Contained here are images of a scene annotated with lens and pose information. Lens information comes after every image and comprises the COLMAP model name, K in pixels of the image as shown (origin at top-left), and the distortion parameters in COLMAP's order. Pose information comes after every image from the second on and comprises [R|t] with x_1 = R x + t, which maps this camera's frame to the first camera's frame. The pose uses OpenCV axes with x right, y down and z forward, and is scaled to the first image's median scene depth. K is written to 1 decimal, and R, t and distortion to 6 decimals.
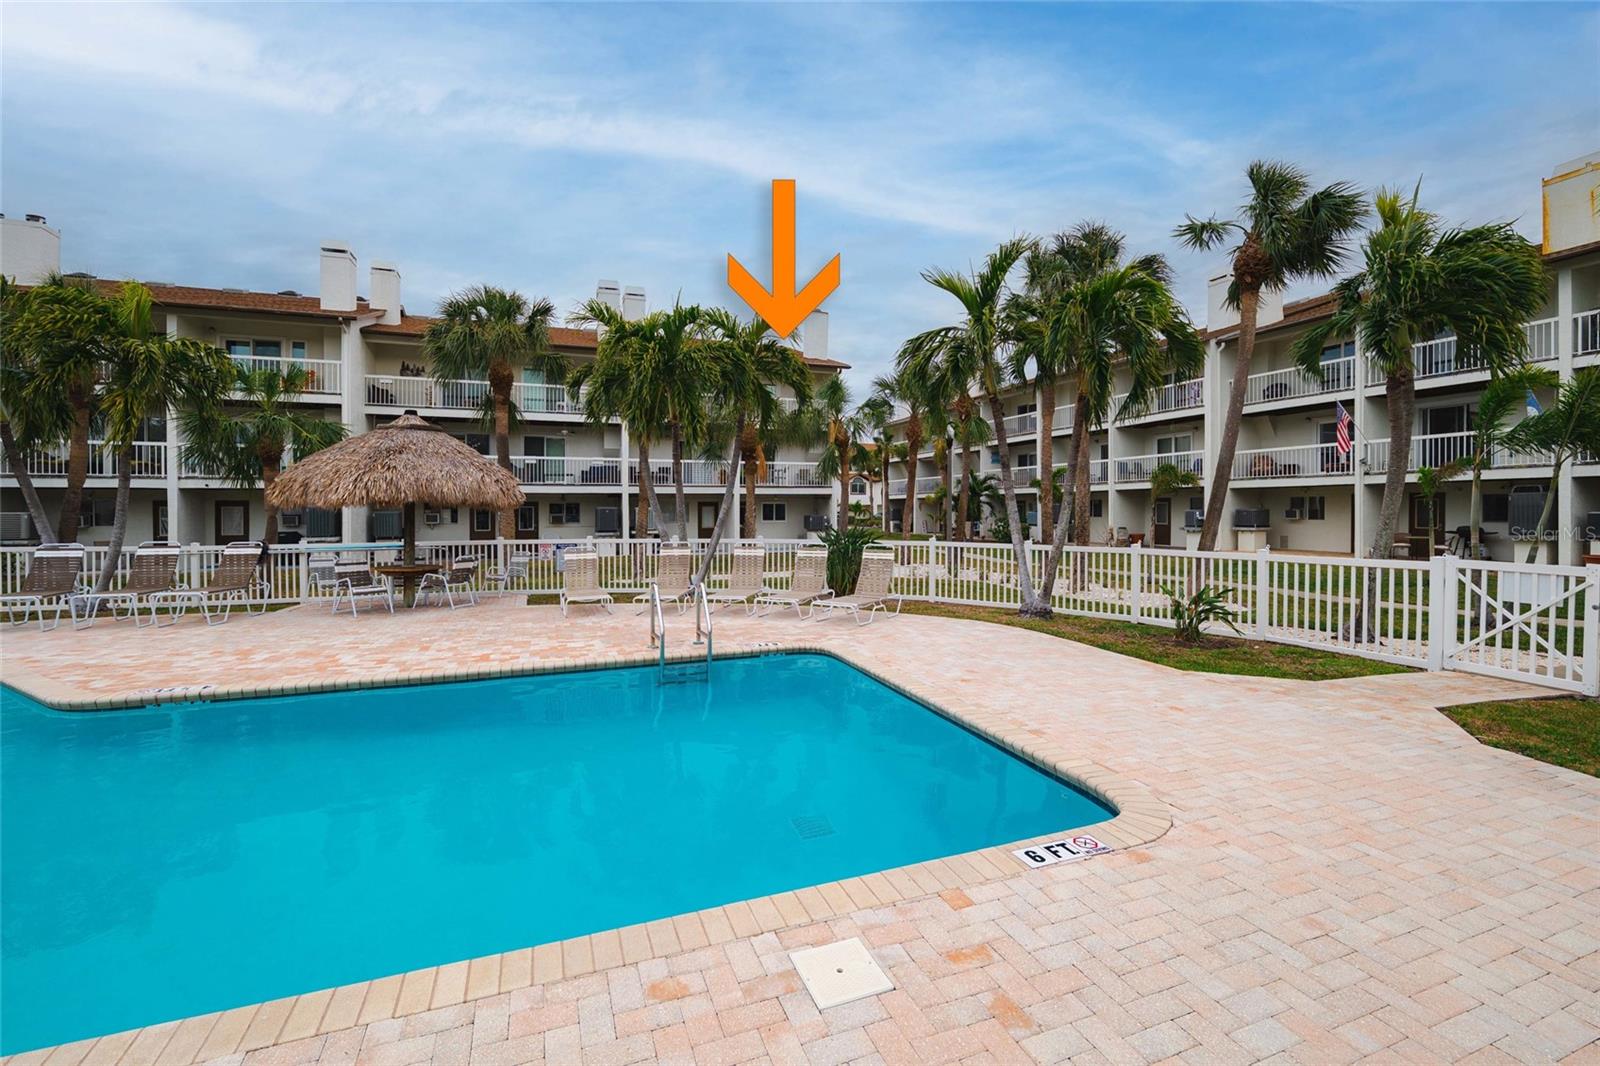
lens RADIAL K [[649.3, 0, 819.3], [0, 649.3, 527.1], [0, 0, 1]] dist [-0.002554, -0.000670]
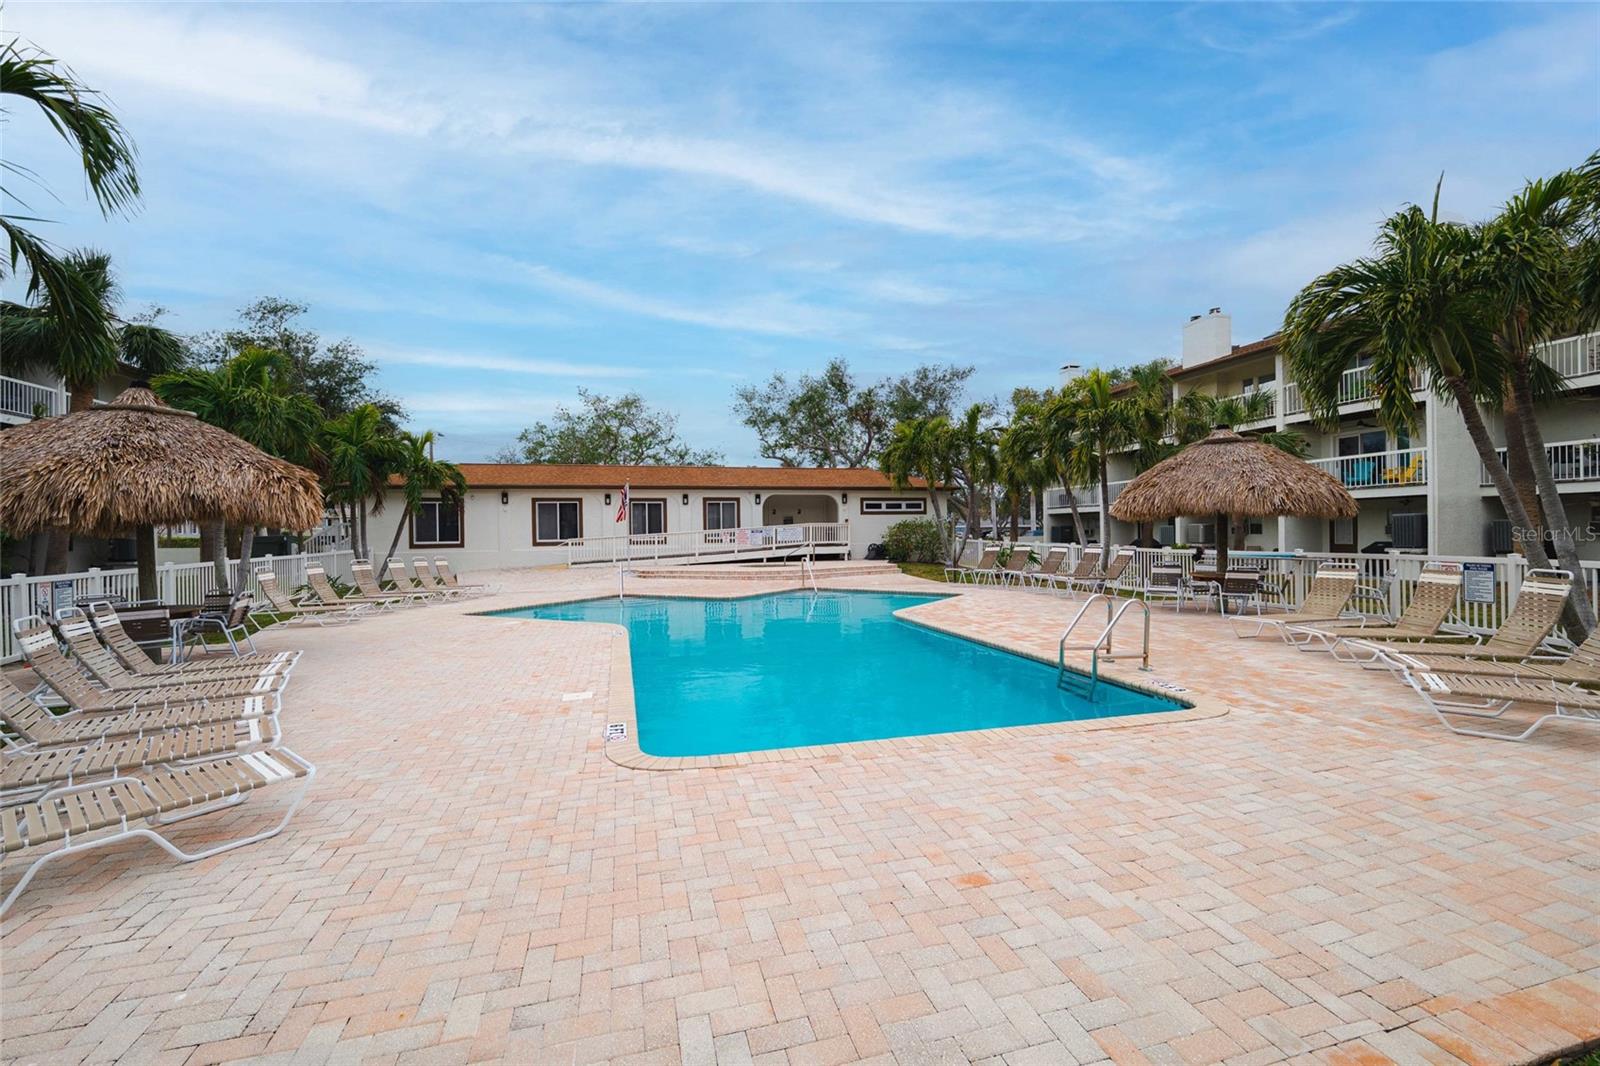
lens RADIAL K [[649.3, 0, 819.3], [0, 649.3, 527.1], [0, 0, 1]] dist [-0.002554, -0.000670]
pose [[-0.075097, -0.001901, -0.997174, 1.115202], [-0.007055, 0.999974, -0.001375, -0.018728], [0.997151, 0.006932, -0.075108, 0.911634]]
